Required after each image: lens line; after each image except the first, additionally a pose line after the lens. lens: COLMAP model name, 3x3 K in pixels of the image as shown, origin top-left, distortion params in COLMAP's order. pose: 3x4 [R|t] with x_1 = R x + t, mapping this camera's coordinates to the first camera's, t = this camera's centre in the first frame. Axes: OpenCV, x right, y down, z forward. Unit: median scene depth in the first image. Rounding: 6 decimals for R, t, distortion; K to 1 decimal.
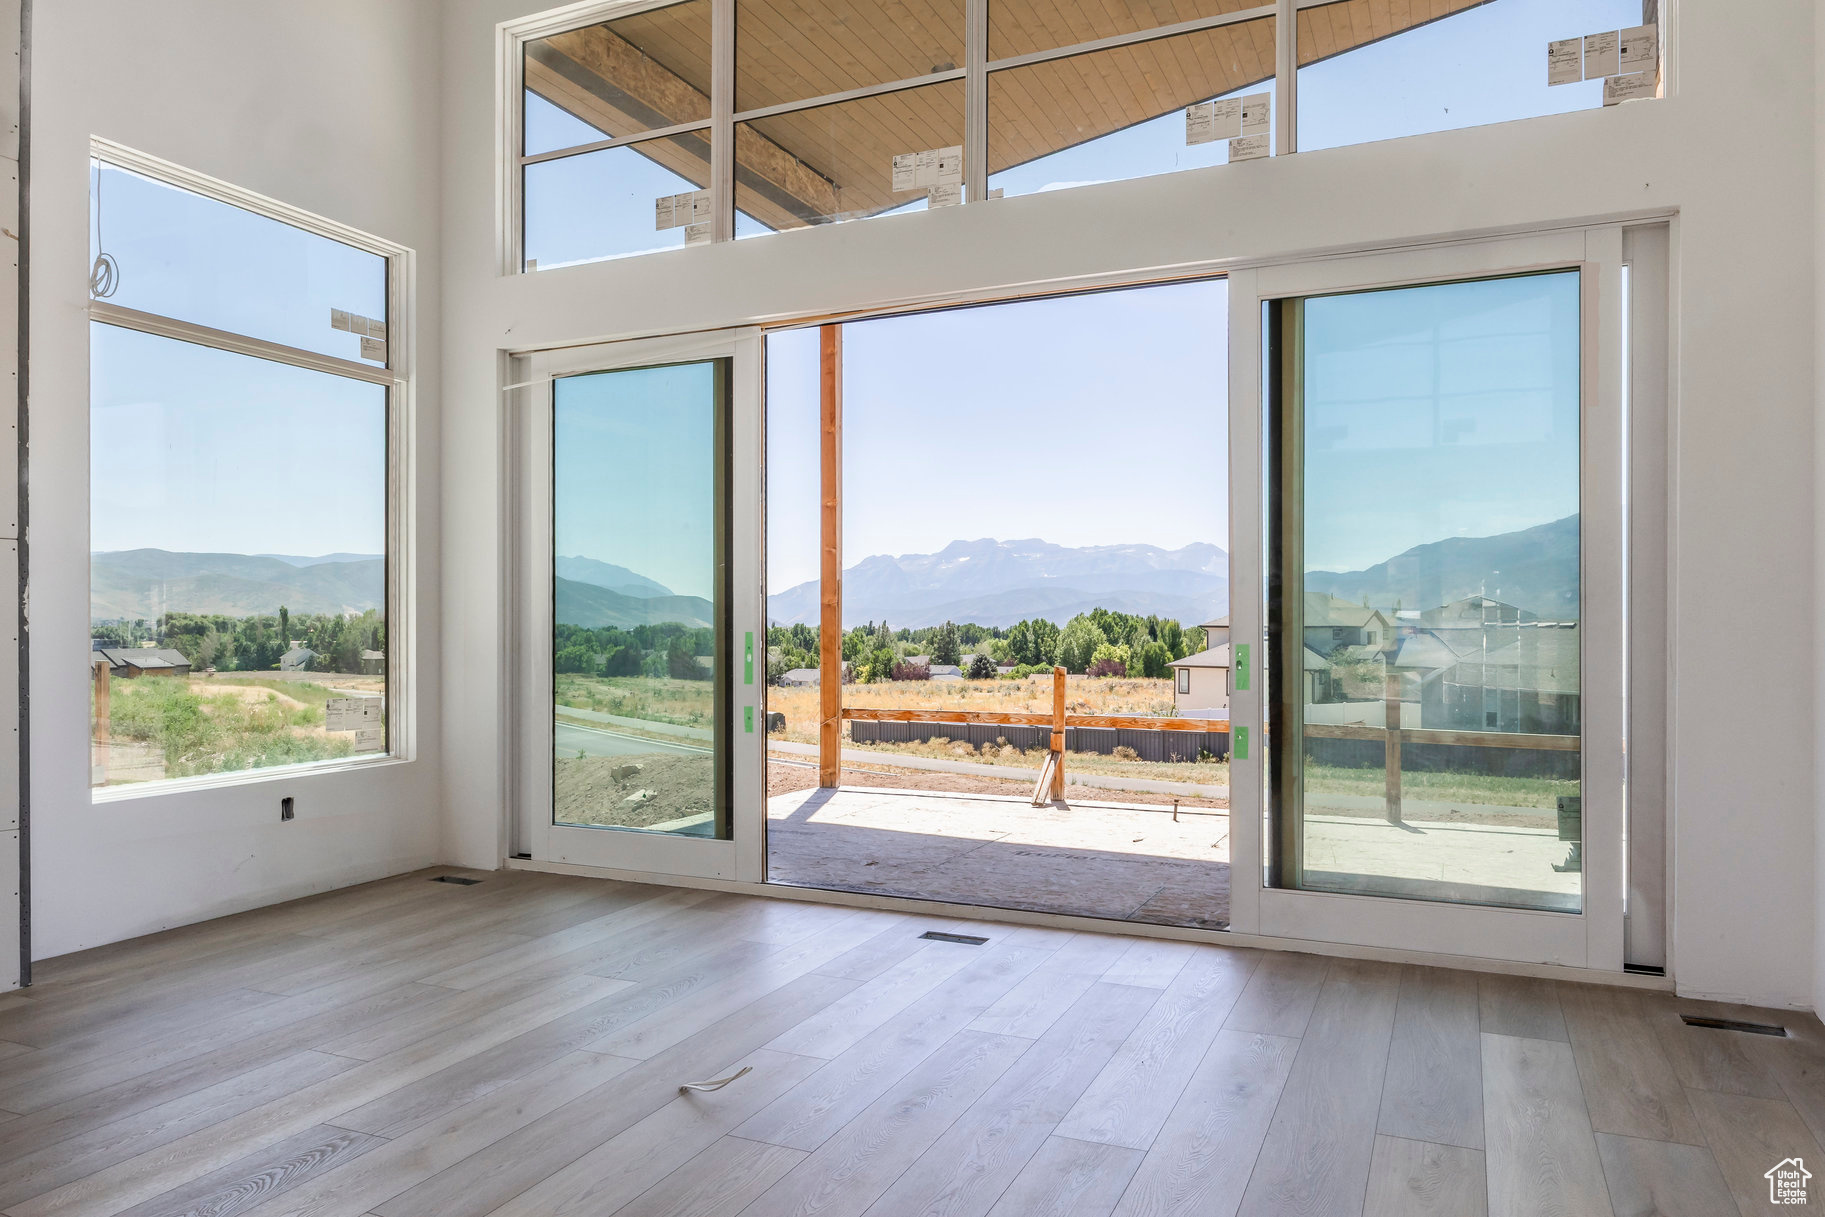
lens RADIAL K [[1235.8, 0, 911.3], [0, 1235.8, 616.9], [0, 0, 1]] dist [-0.008512, 0.003405]
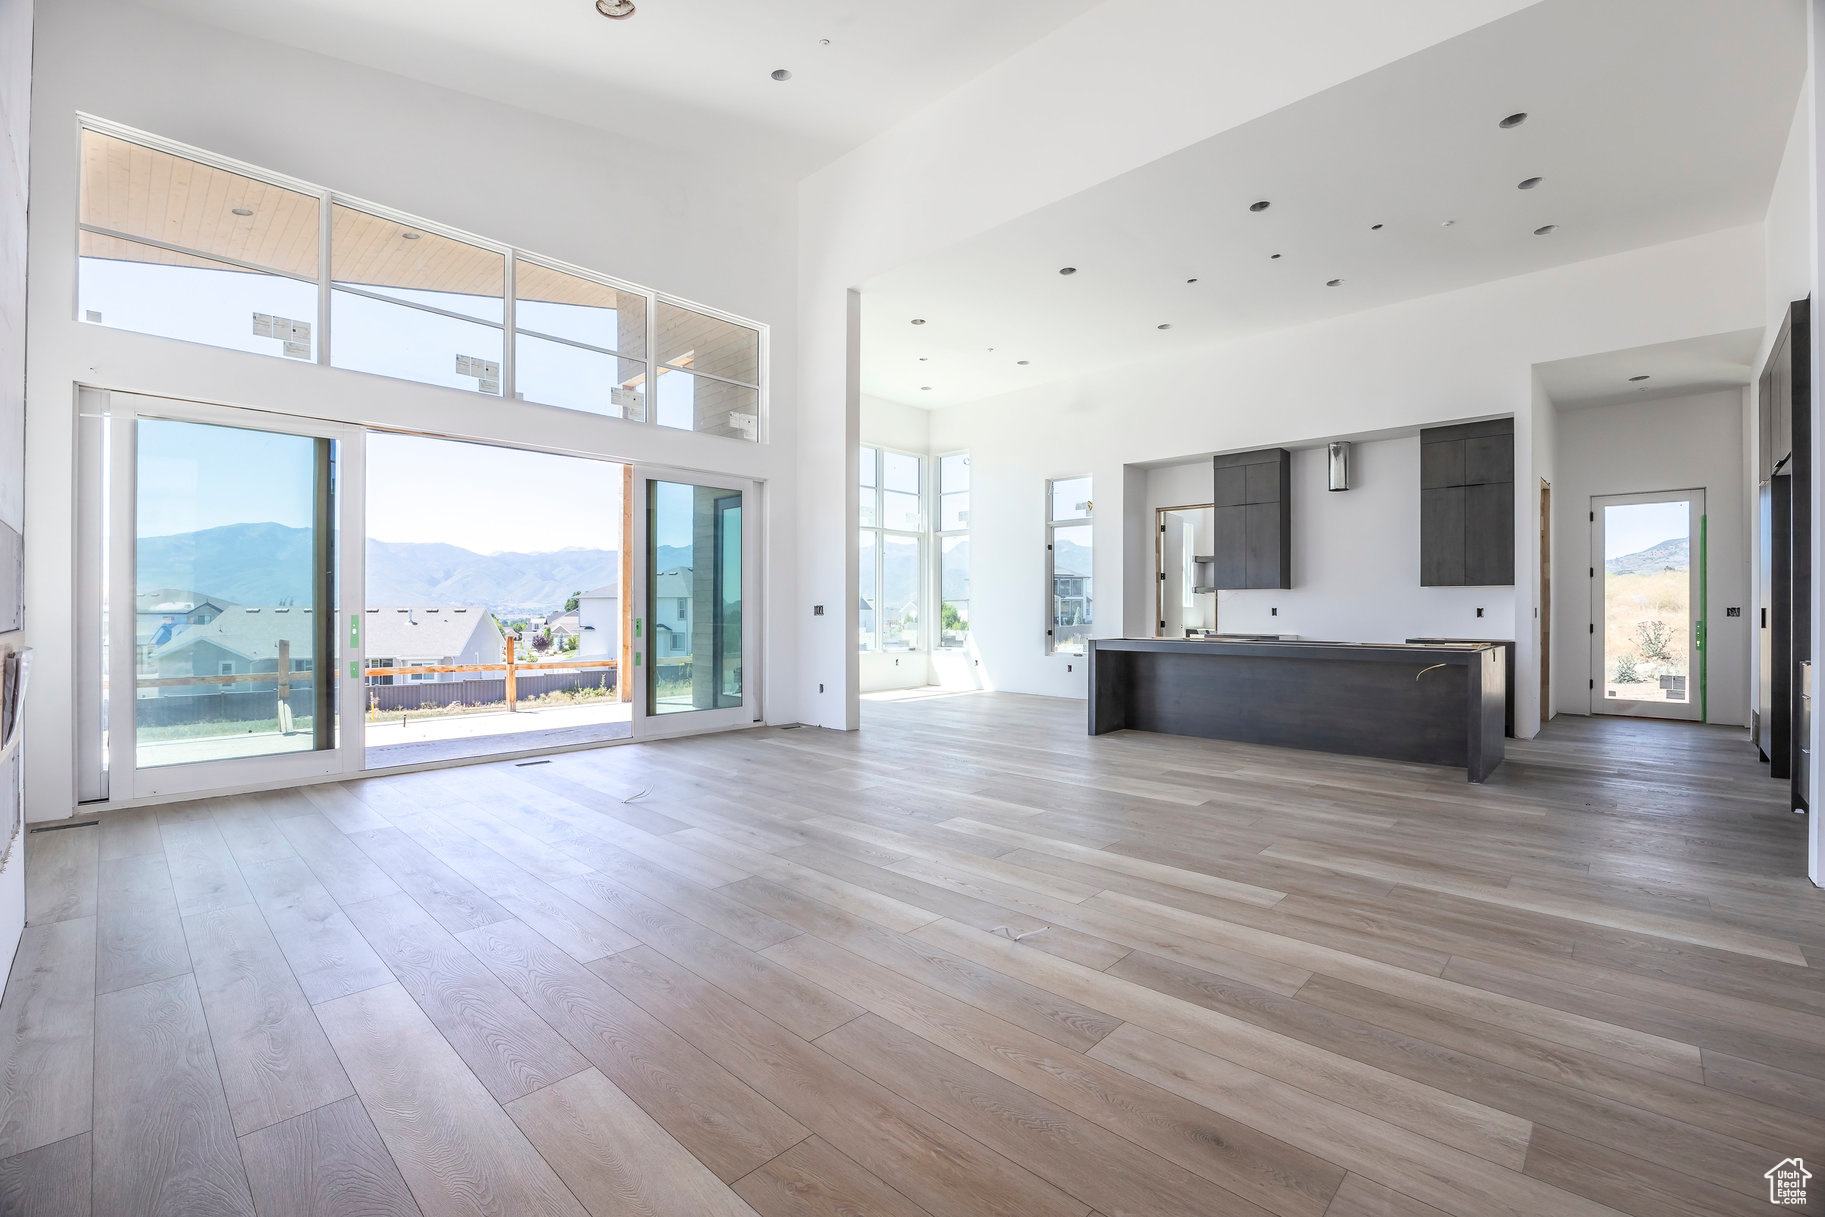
lens RADIAL K [[797.9, 0, 921.9], [0, 797.9, 614.5], [0, 0, 1]] dist [-0.013397, 0.000651]
pose [[0.312986, -0.006747, 0.949734, -0.227801], [-0.004836, 0.999950, 0.008697, -0.000432], [-0.949746, -0.007315, 0.312938, -0.005199]]
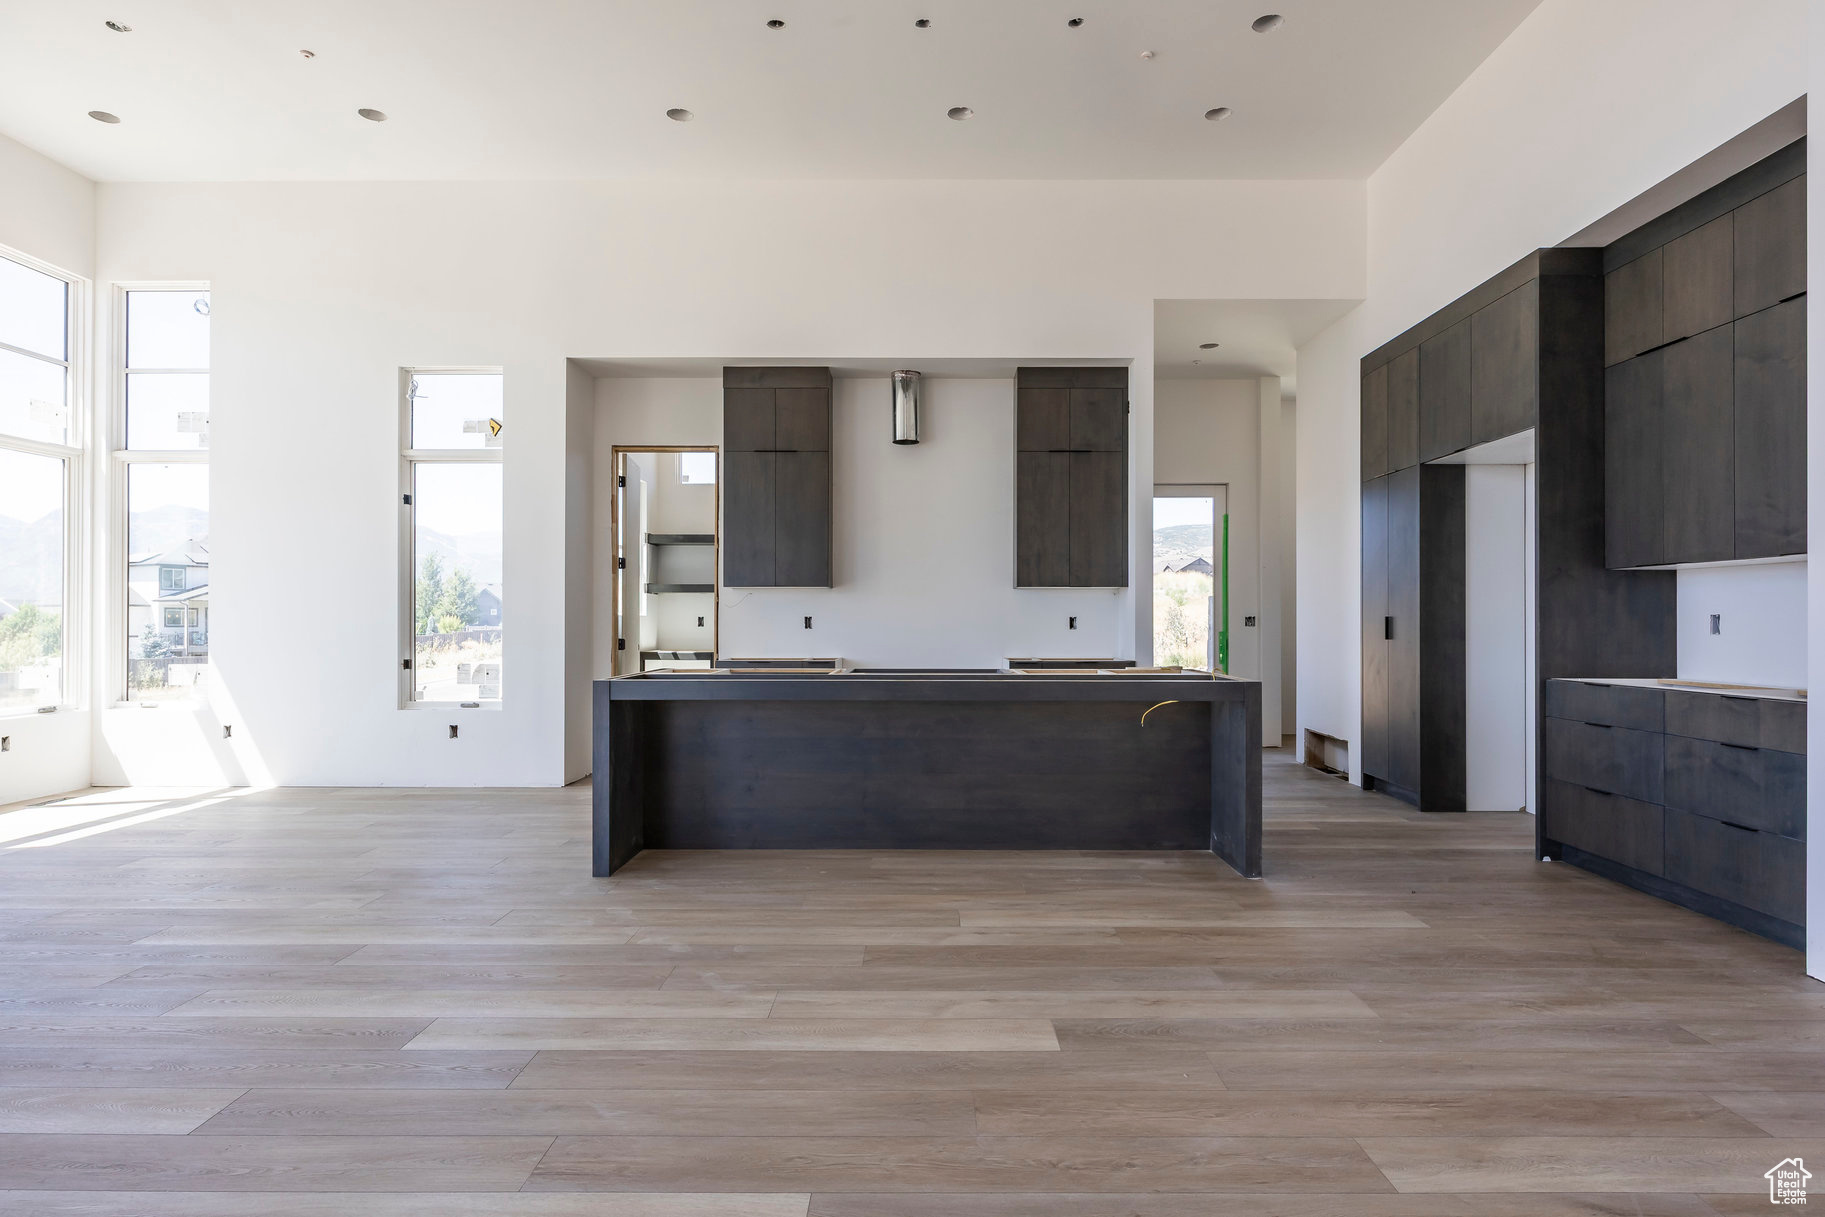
lens RADIAL K [[1033.5, 0, 924.0], [0, 1033.5, 617.6], [0, 0, 1]] dist [0.004567, -0.000924]
pose [[-0.417283, 0.000903, 0.908776, -0.097423], [-0.003535, 0.999990, -0.002617, 0.000060], [-0.908770, -0.004305, -0.417275, 0.066224]]
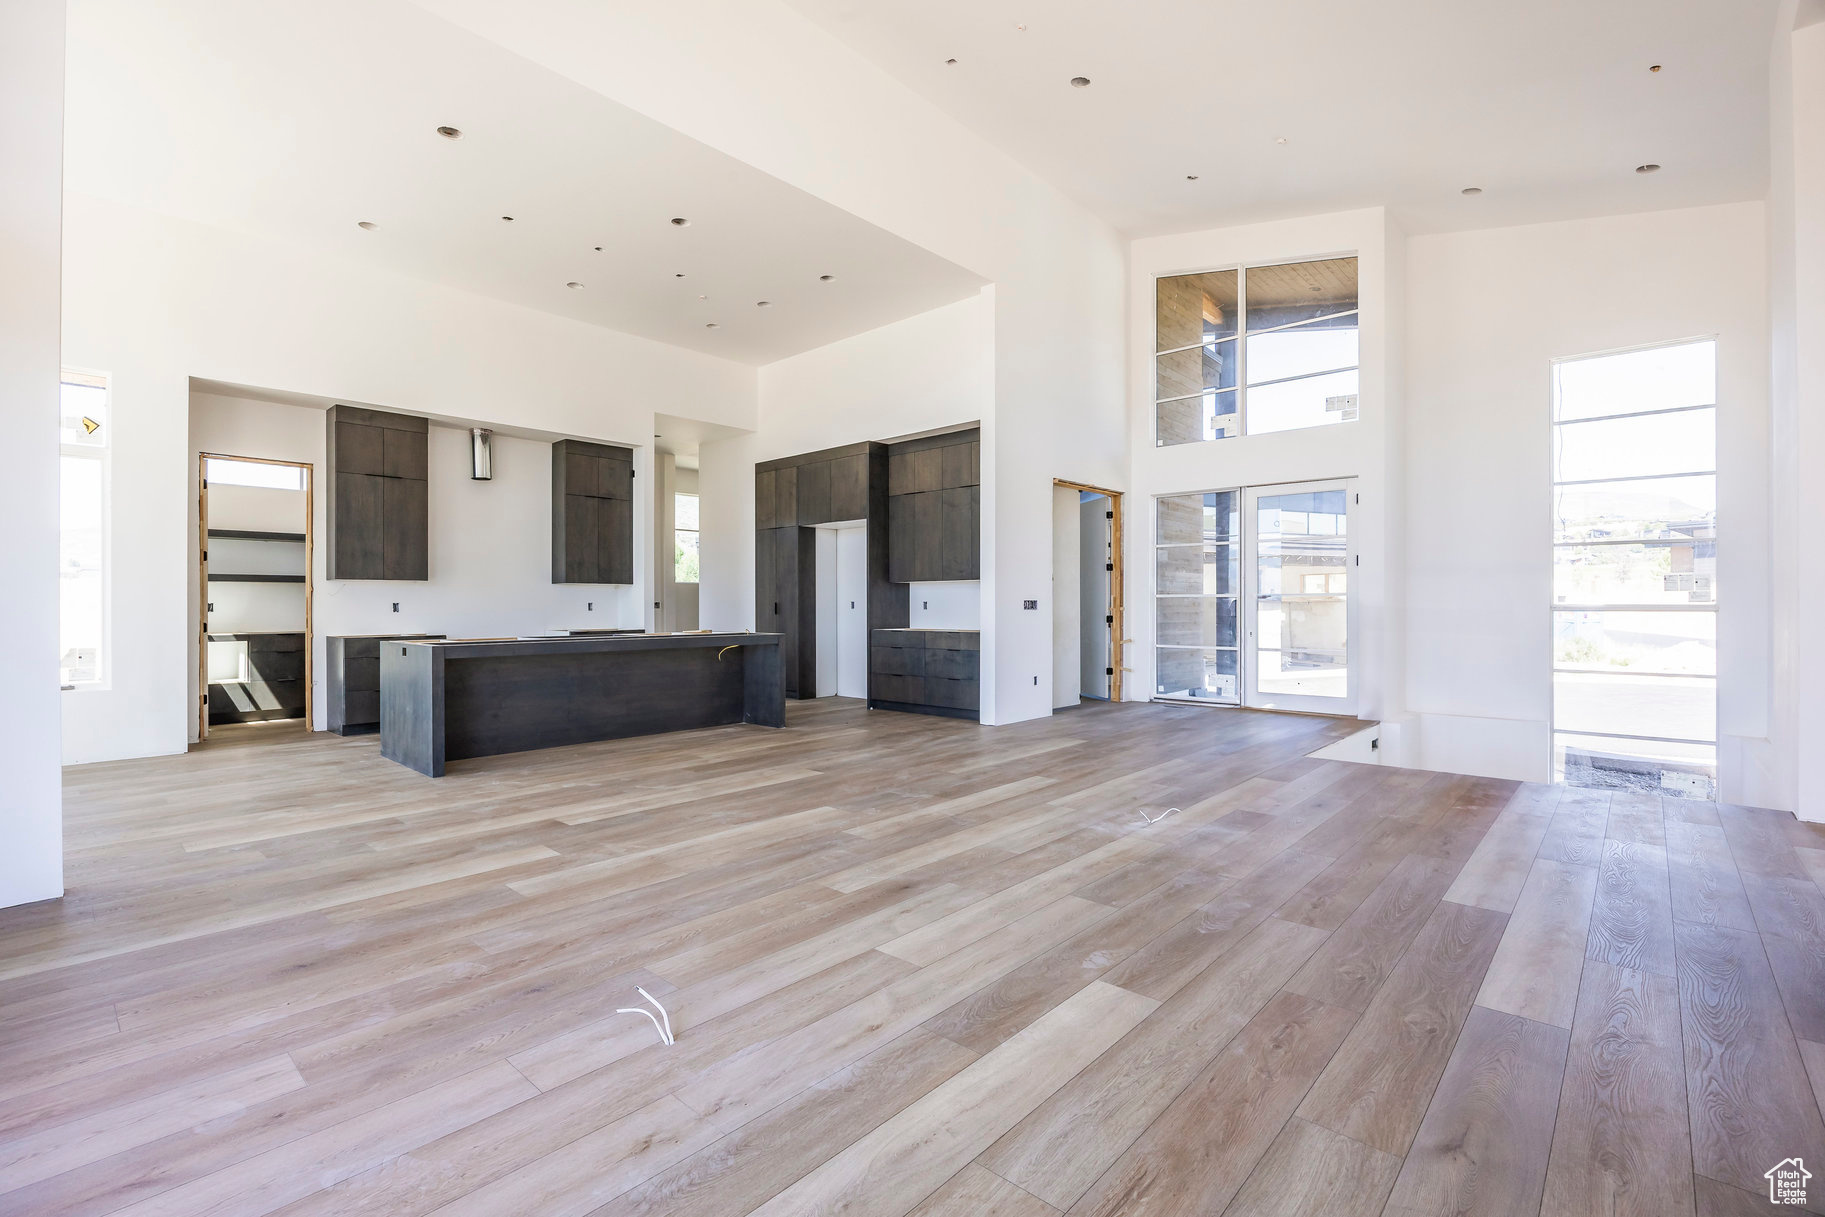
lens RADIAL K [[823.1, 0, 932.1], [0, 823.1, 605.3], [0, 0, 1]] dist [-0.014986, -0.000356]
pose [[-0.958866, 0.001020, 0.283856, -0.093620], [0.000634, 0.999999, -0.001453, 0.000827], [-0.283857, -0.001213, -0.958866, 0.250360]]
